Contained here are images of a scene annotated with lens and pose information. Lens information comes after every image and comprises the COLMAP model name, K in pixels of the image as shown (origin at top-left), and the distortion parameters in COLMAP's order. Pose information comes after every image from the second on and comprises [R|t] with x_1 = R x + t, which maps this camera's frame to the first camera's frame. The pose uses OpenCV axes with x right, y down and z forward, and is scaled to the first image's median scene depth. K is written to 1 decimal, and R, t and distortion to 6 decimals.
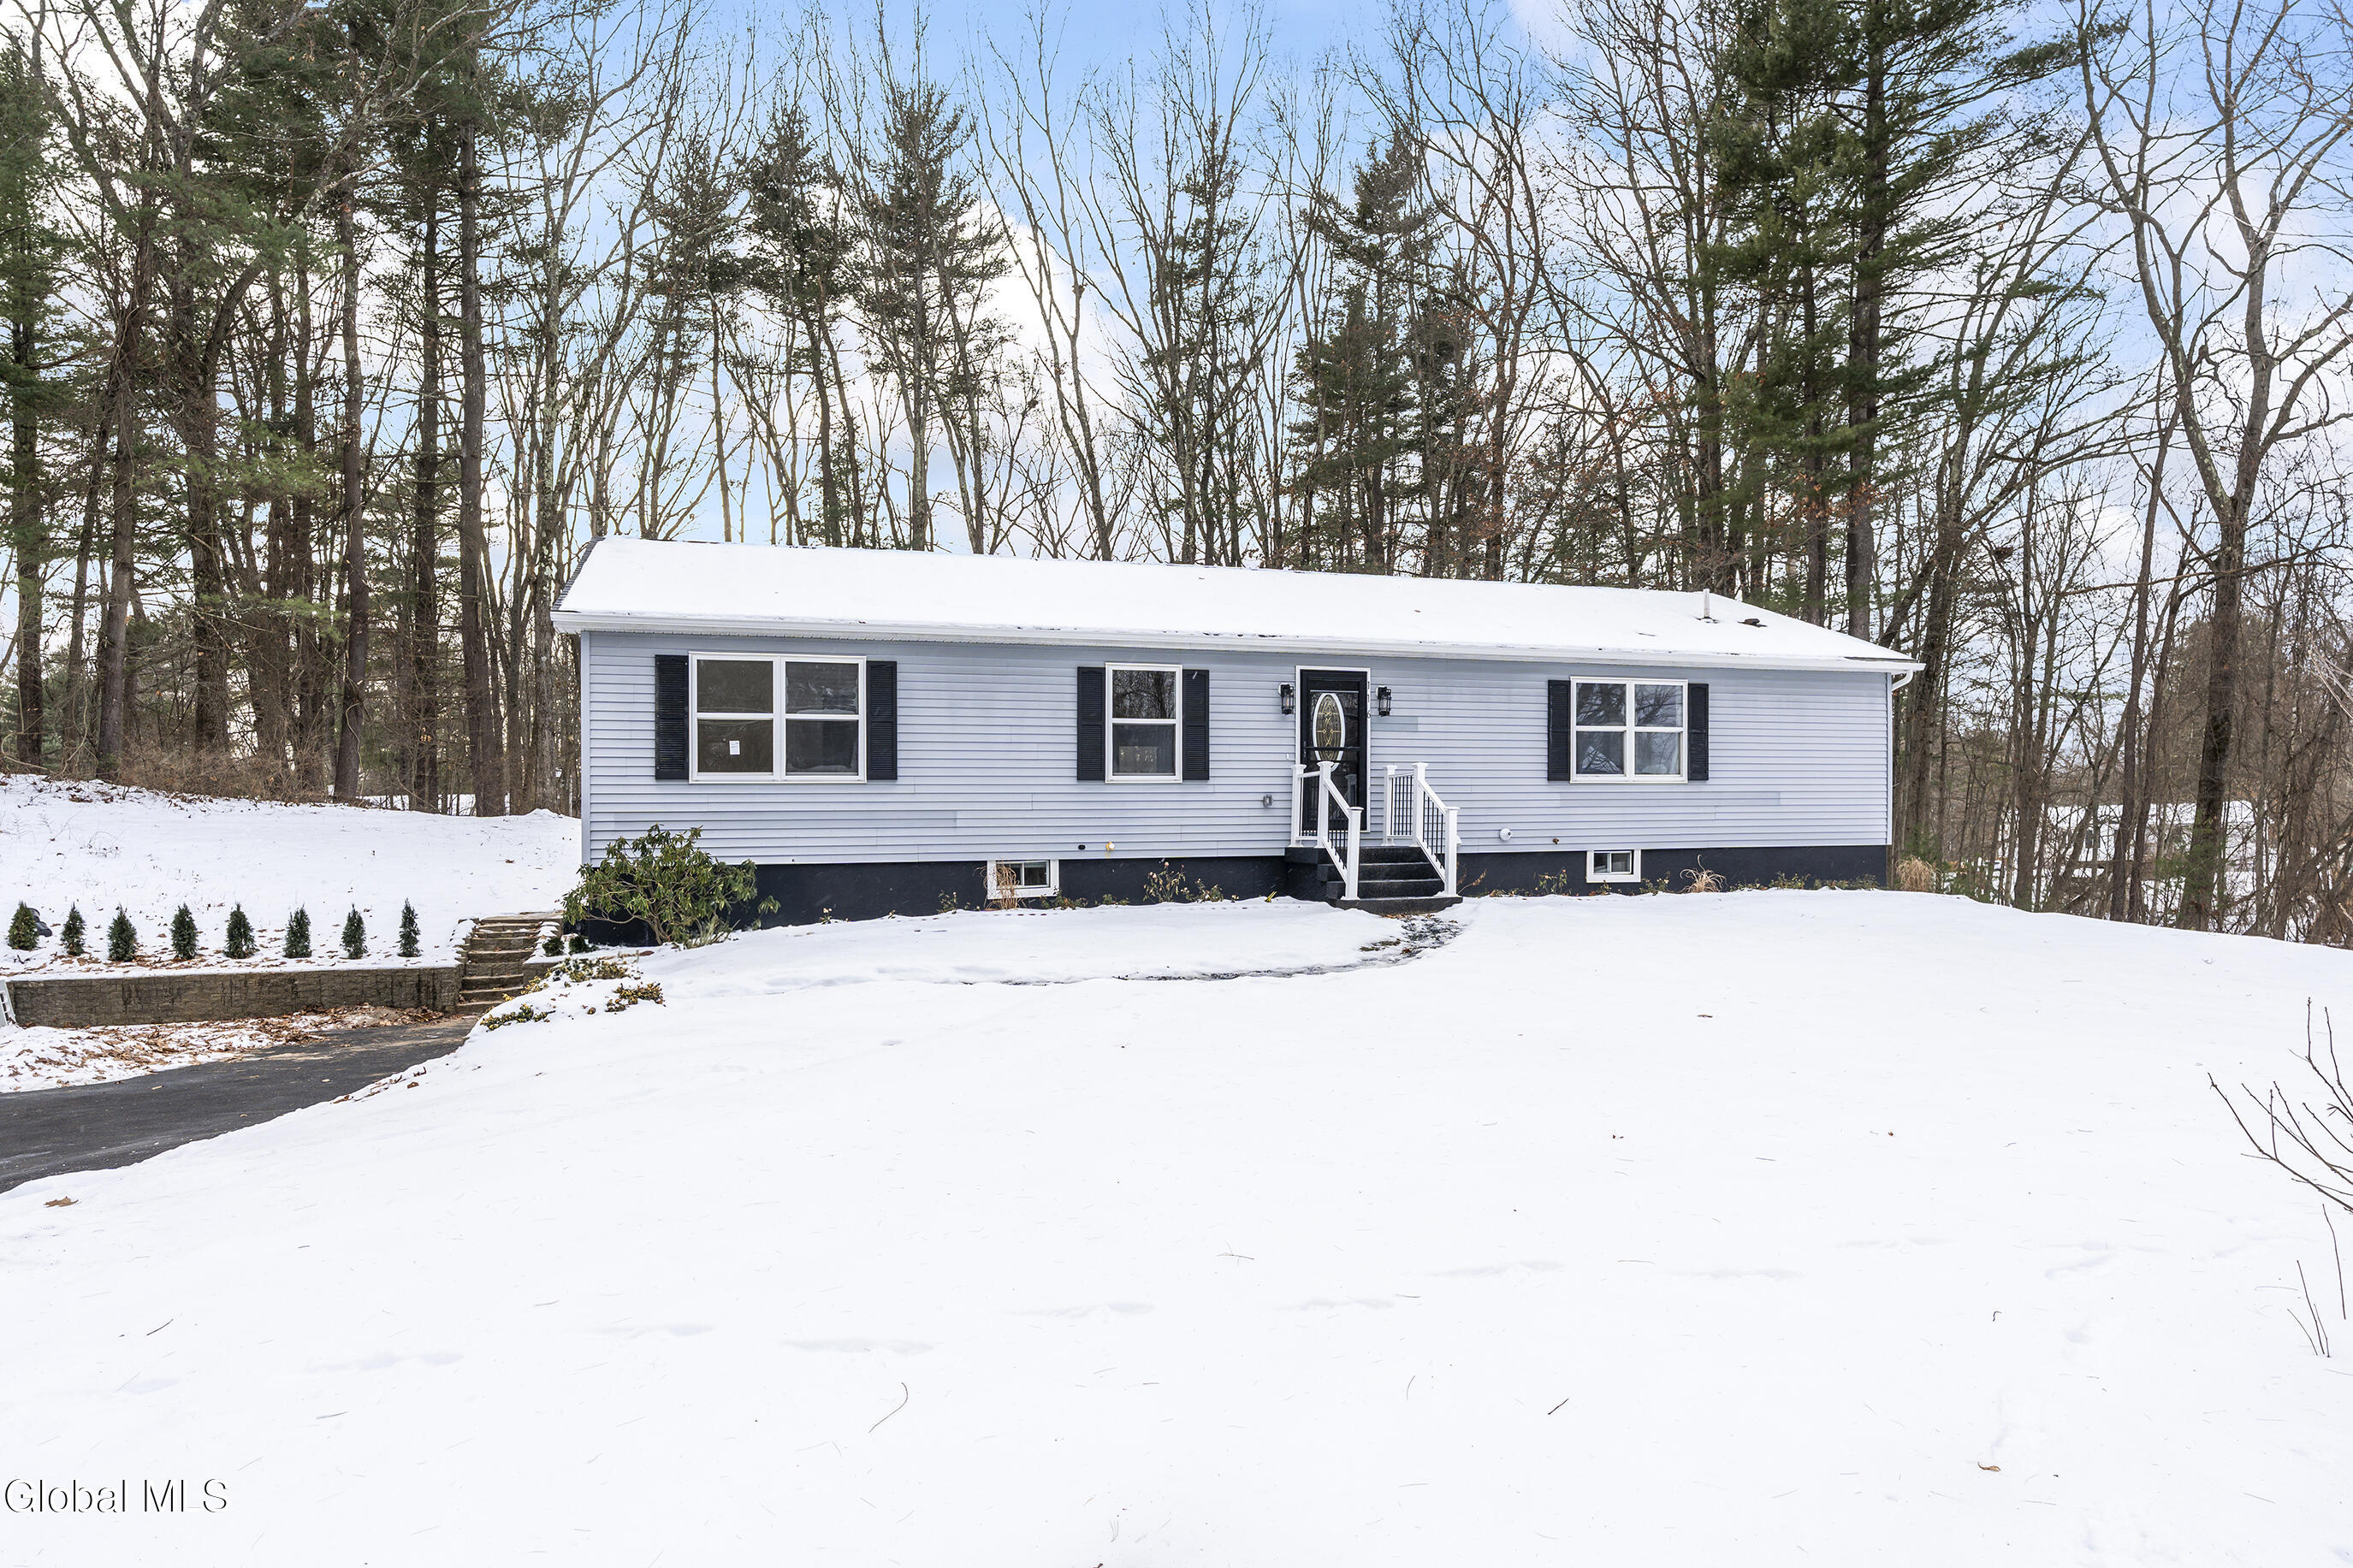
lens RADIAL K [[1404.9, 0, 1176.5], [0, 1404.9, 784.0], [0, 0, 1]] dist [0.004687, 0.002041]
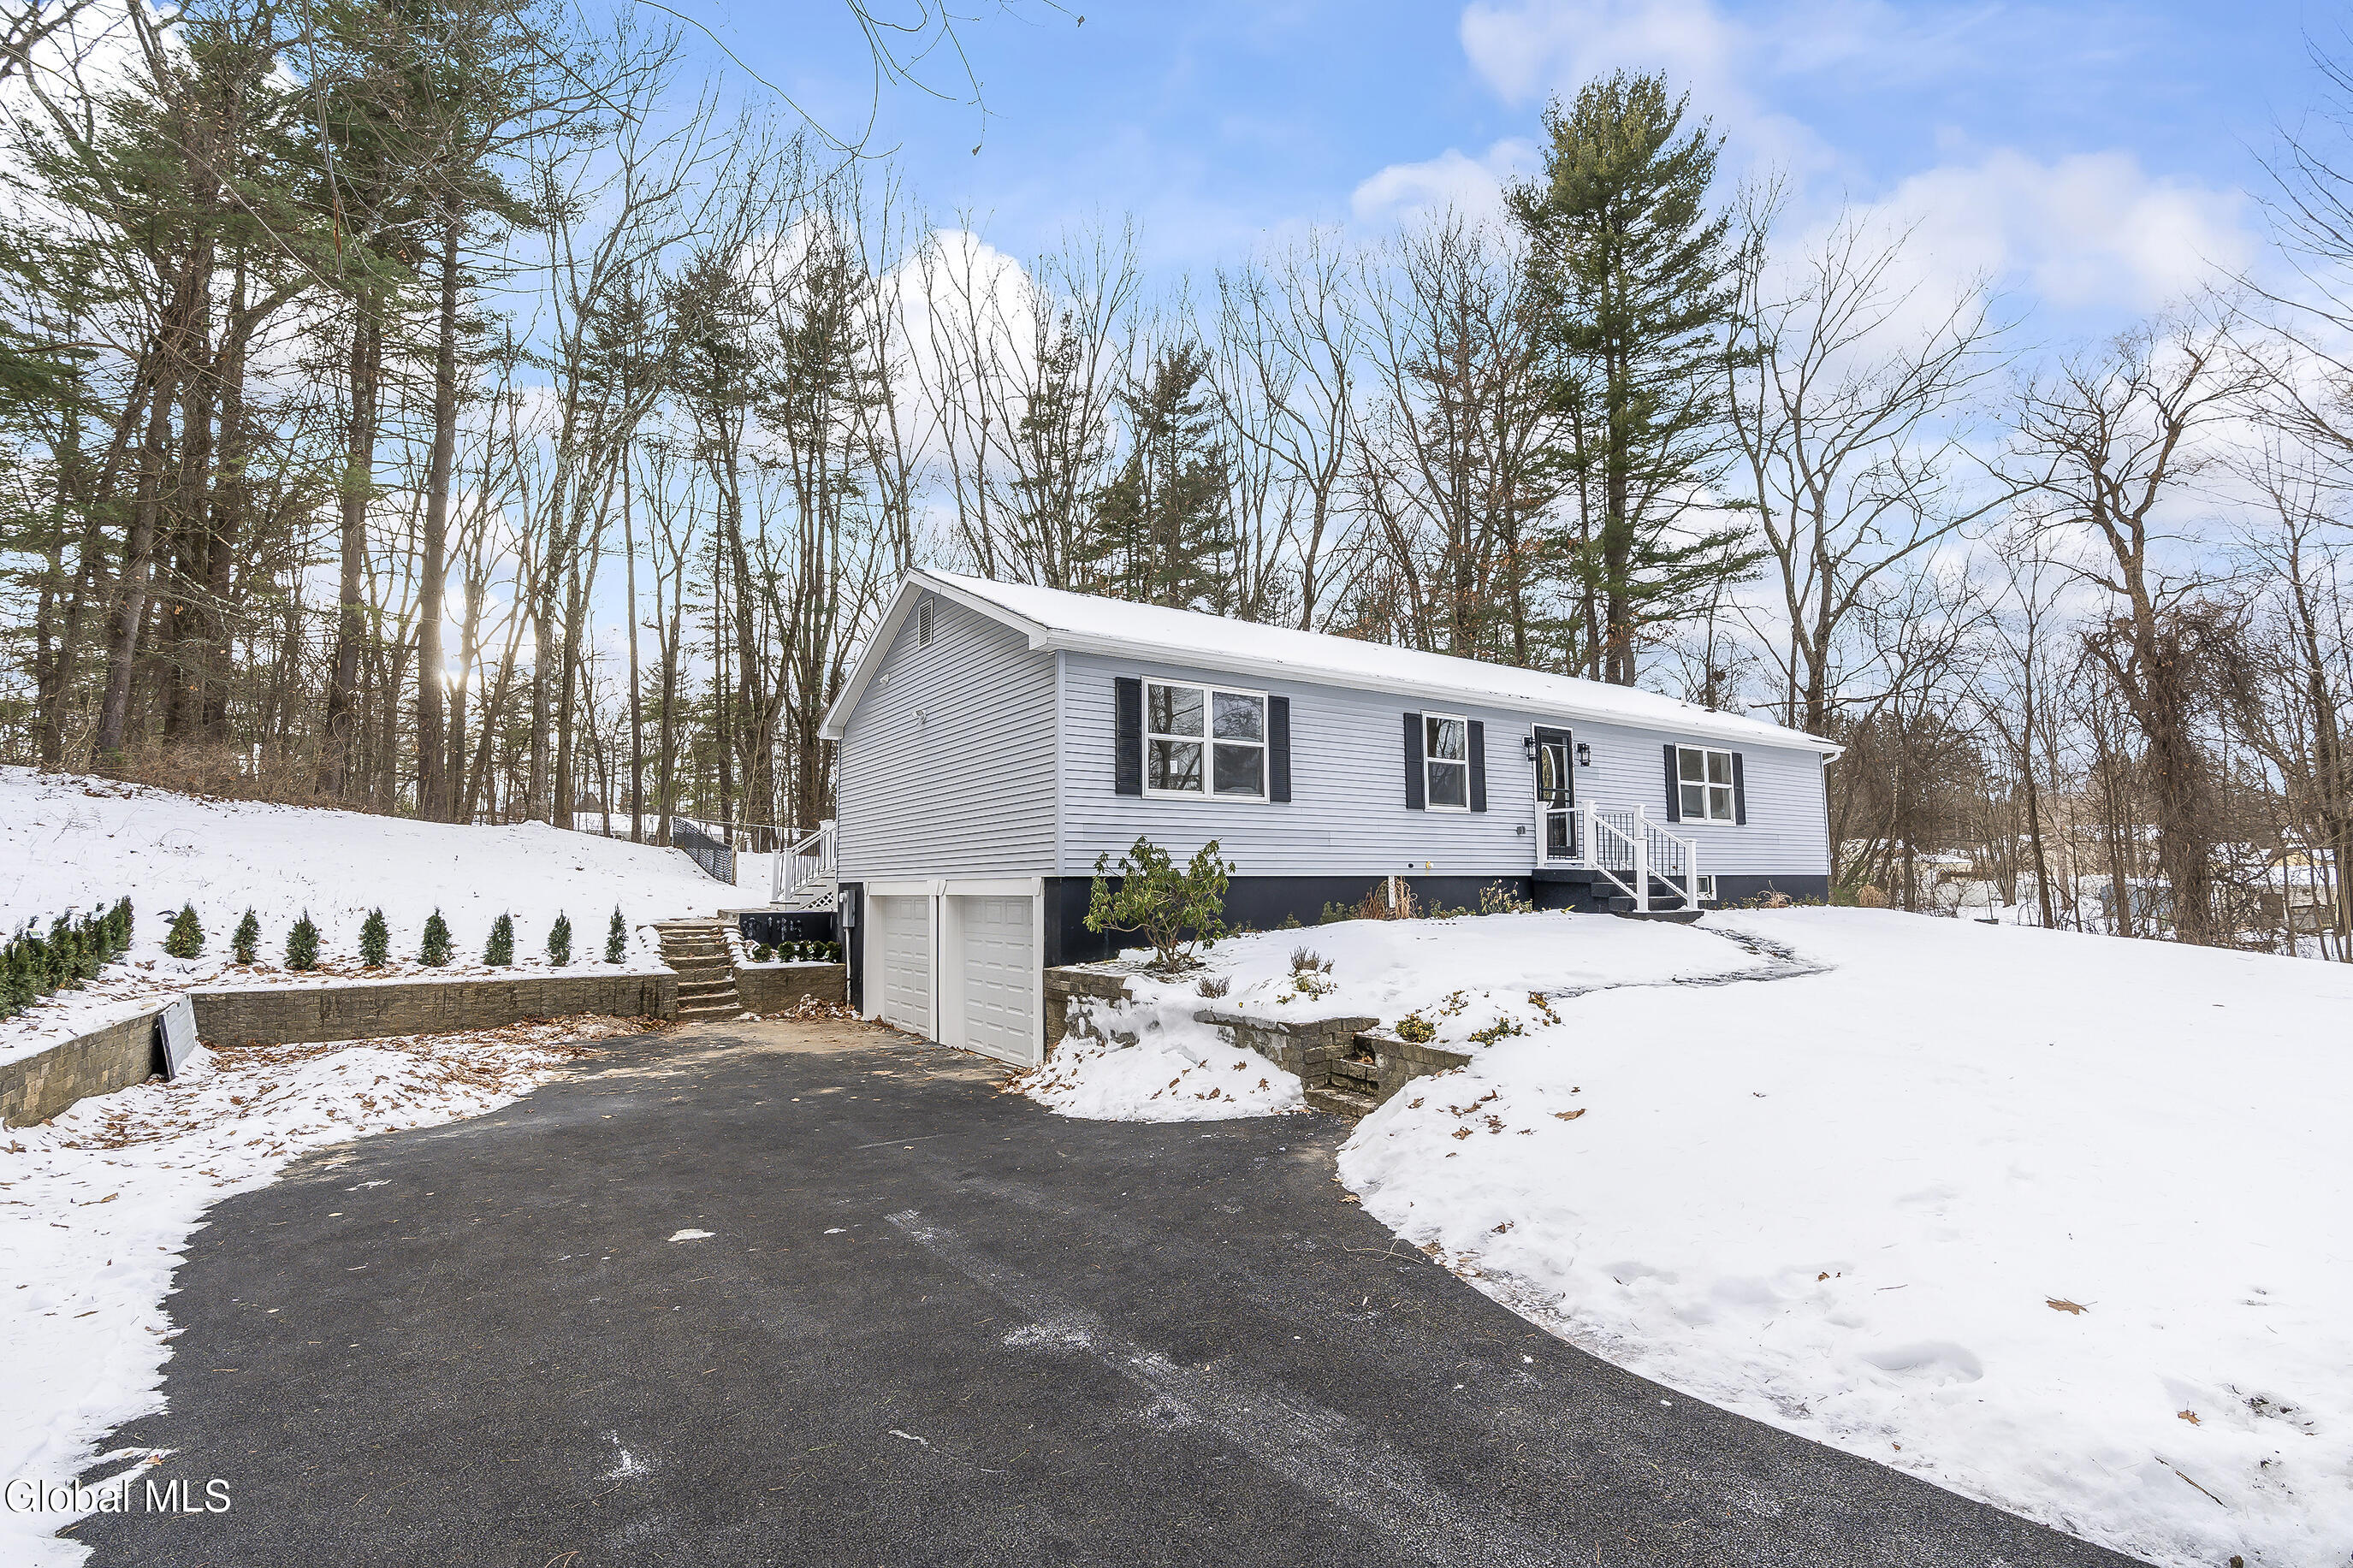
lens RADIAL K [[1057.0, 0, 1175.9], [0, 1057.0, 722.9], [0, 0, 1]] dist [-0.003633, -0.000571]
pose [[0.956938, 0.057221, 0.284598, -0.413099], [-0.030372, 0.994735, -0.097877, 0.015099], [-0.288700, 0.085019, 0.953637, 0.166670]]
